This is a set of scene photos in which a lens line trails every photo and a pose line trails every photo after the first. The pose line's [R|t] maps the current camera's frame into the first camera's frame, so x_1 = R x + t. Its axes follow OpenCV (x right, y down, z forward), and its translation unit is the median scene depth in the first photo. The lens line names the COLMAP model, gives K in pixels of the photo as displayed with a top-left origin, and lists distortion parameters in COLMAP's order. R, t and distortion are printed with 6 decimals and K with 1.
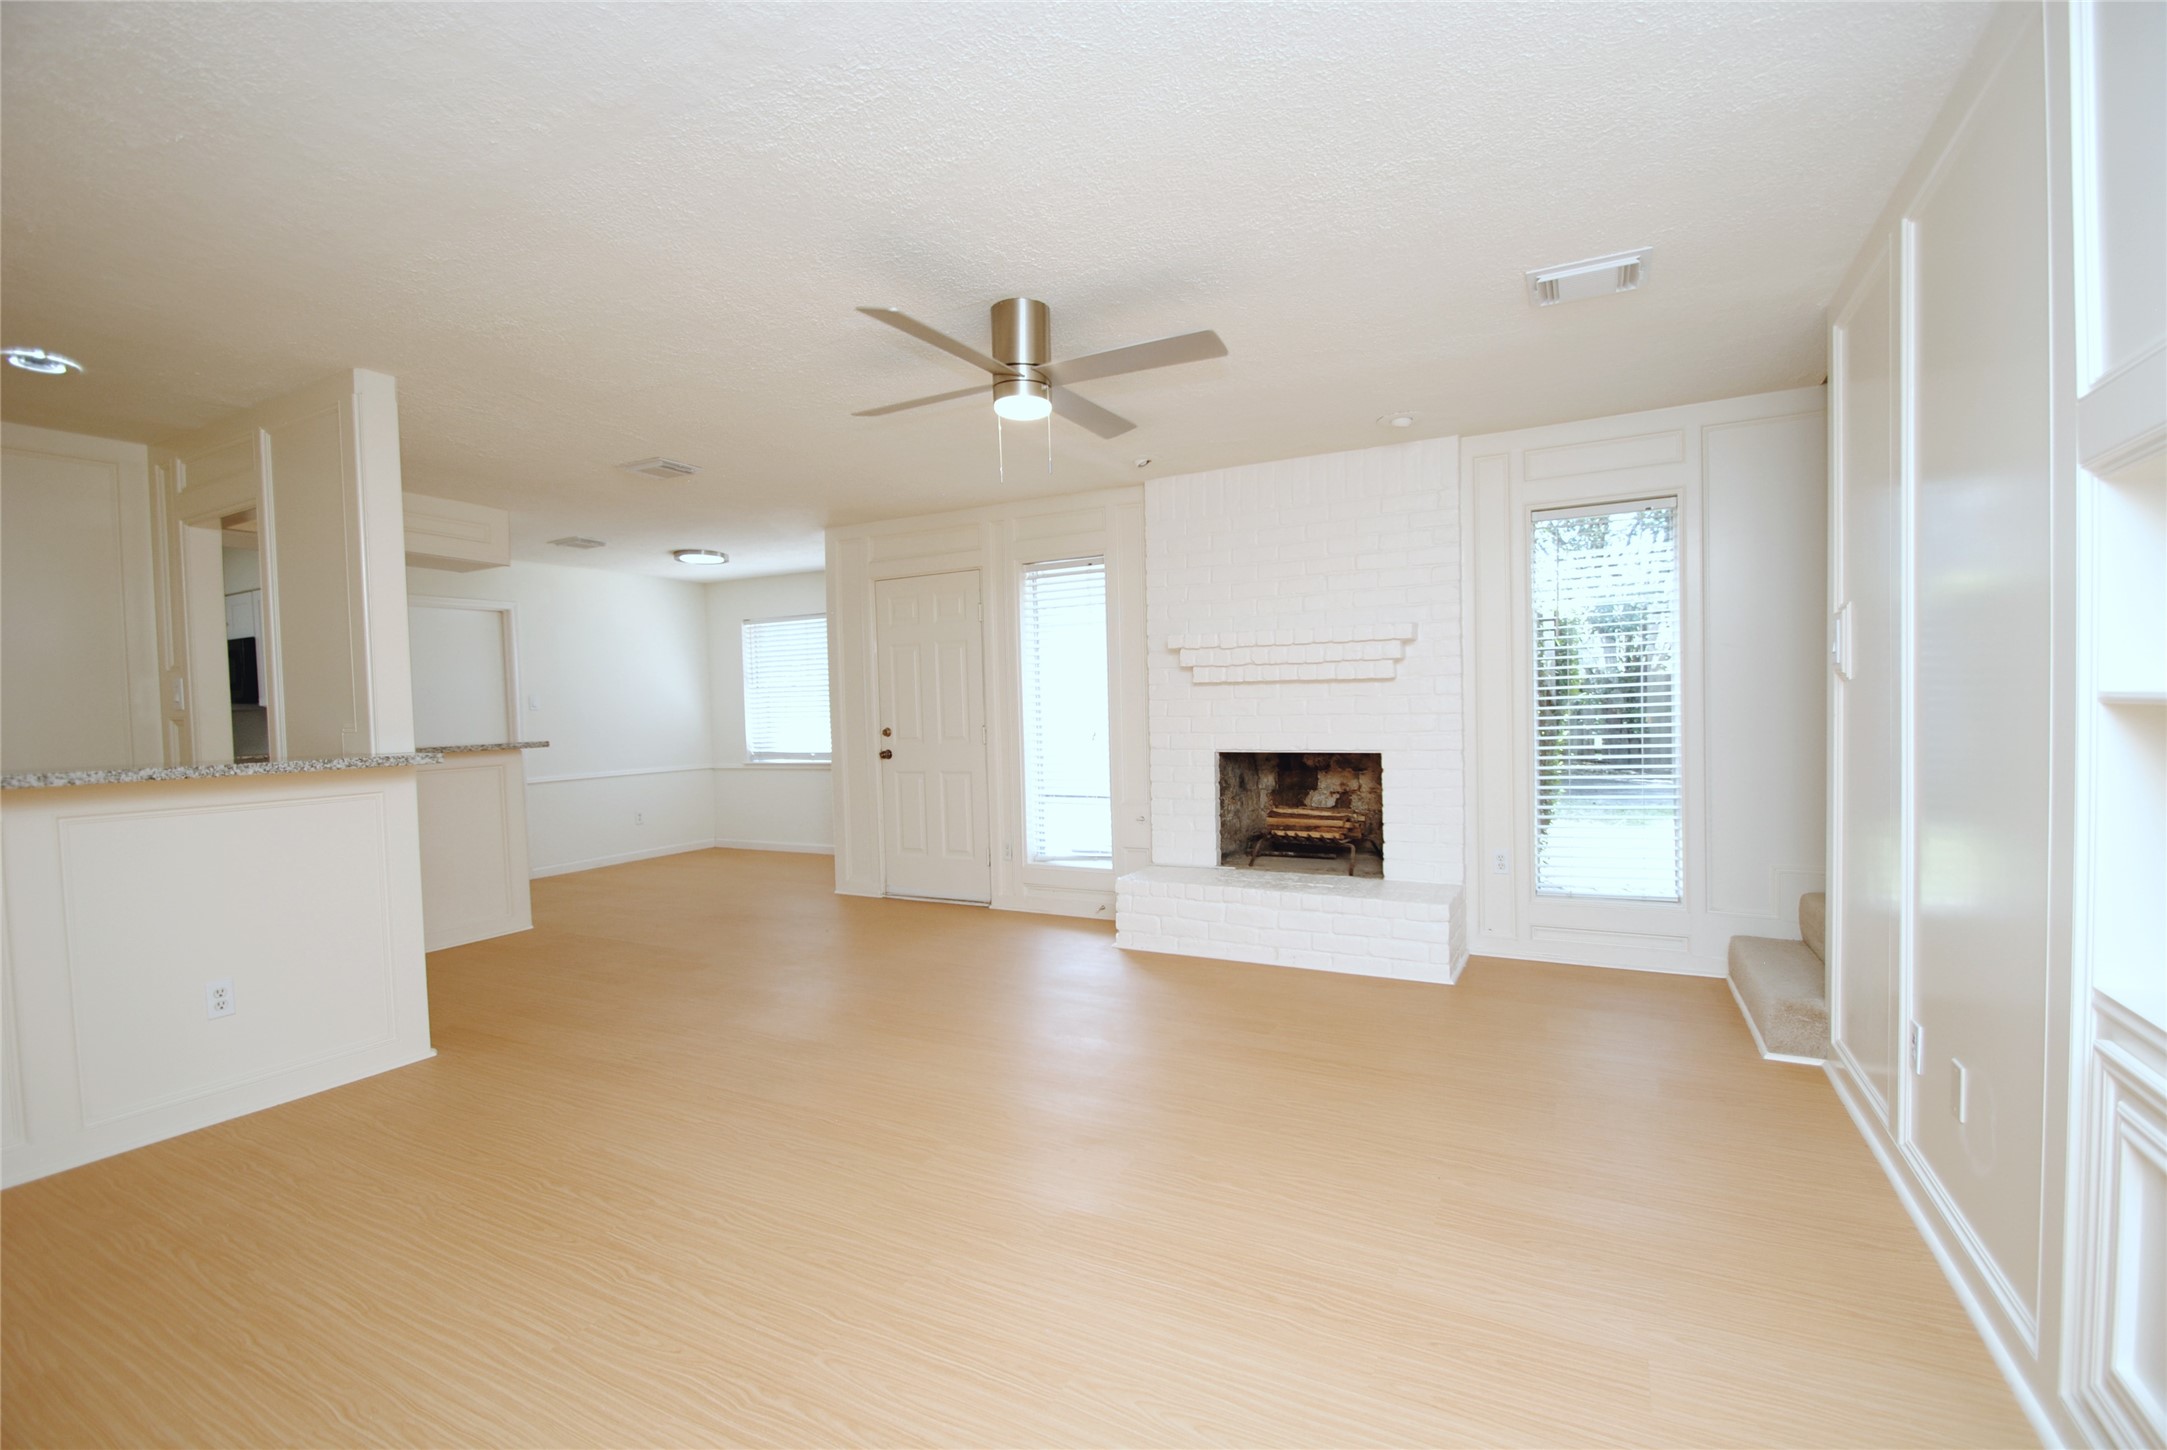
lens RADIAL K [[942.1, 0, 1097.1], [0, 942.1, 733.6], [0, 0, 1]] dist [0.011375, -0.014033]
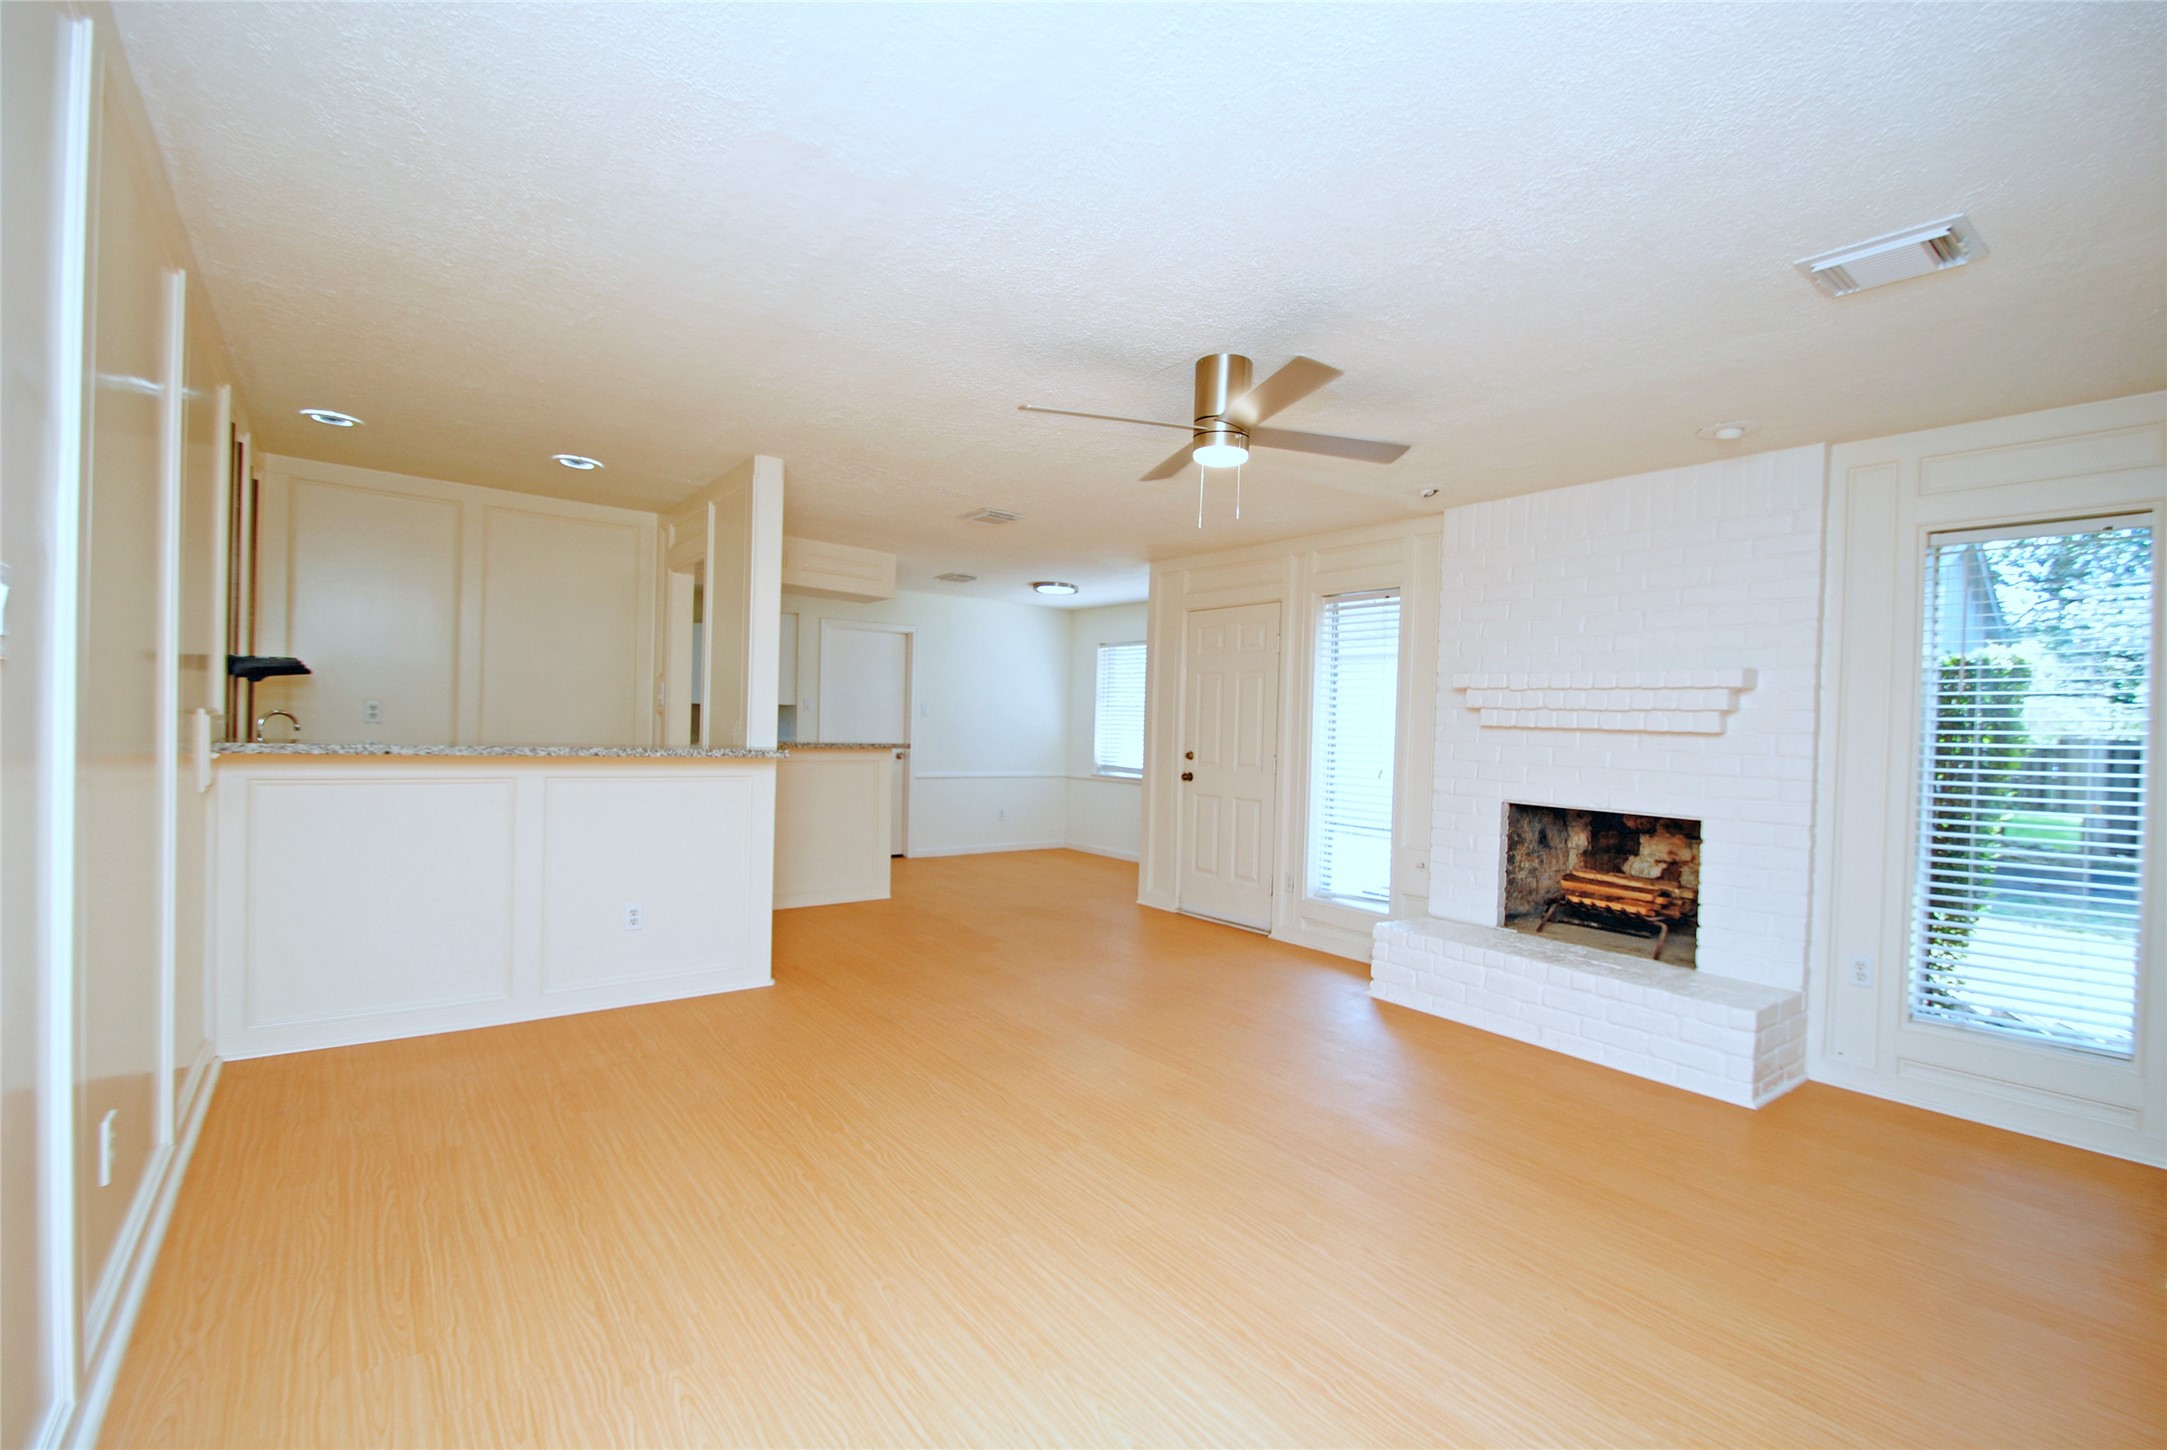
lens RADIAL K [[942.1, 0, 1097.1], [0, 942.1, 733.6], [0, 0, 1]] dist [0.011375, -0.014033]
pose [[0.910711, 0.058659, -0.408859, 0.140943], [-0.067863, 0.997662, -0.008026, -0.012862], [0.407432, 0.035056, 0.912562, 0.001075]]
